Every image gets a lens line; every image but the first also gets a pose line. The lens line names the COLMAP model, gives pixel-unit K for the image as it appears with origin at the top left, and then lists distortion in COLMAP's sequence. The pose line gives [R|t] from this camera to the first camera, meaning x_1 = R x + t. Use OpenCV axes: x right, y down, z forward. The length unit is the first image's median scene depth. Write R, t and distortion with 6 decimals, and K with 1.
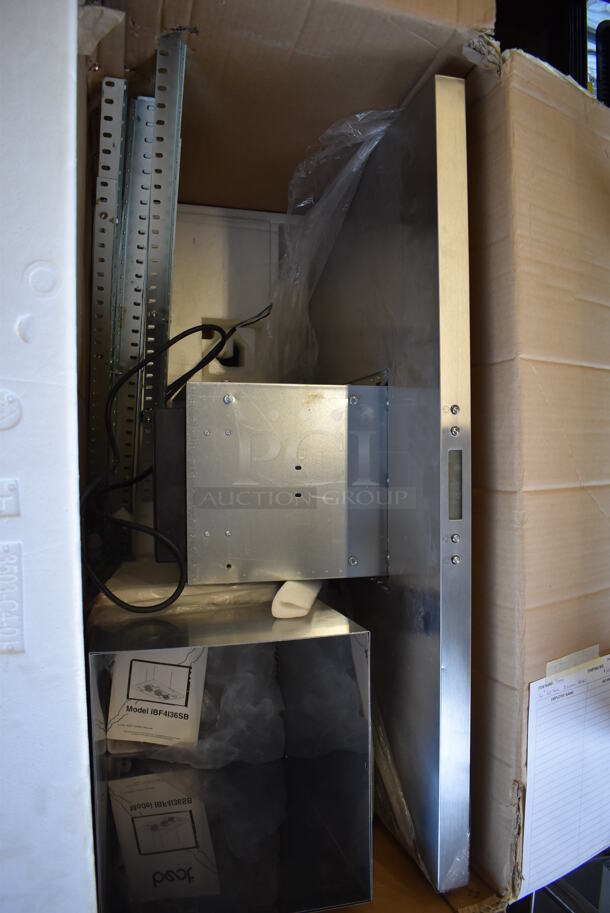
lens RADIAL K [[707.3, 0, 305.0], [0, 707.3, 456.5], [0, 0, 1]] dist [-0.092129, 0.007540]
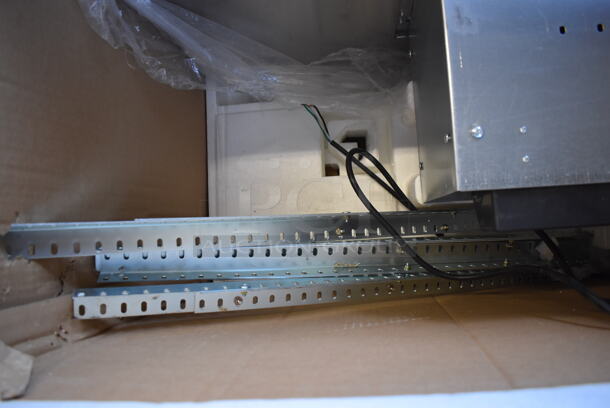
lens RADIAL K [[472.6, 0, 305.0], [0, 472.6, 204.0], [0, 0, 1]] dist [-0.092129, 0.007540]
pose [[-0.080692, -0.976043, -0.202060, -0.065841], [0.990711, -0.056276, -0.123797, -0.188034], [0.109460, -0.210172, 0.971518, 0.475225]]
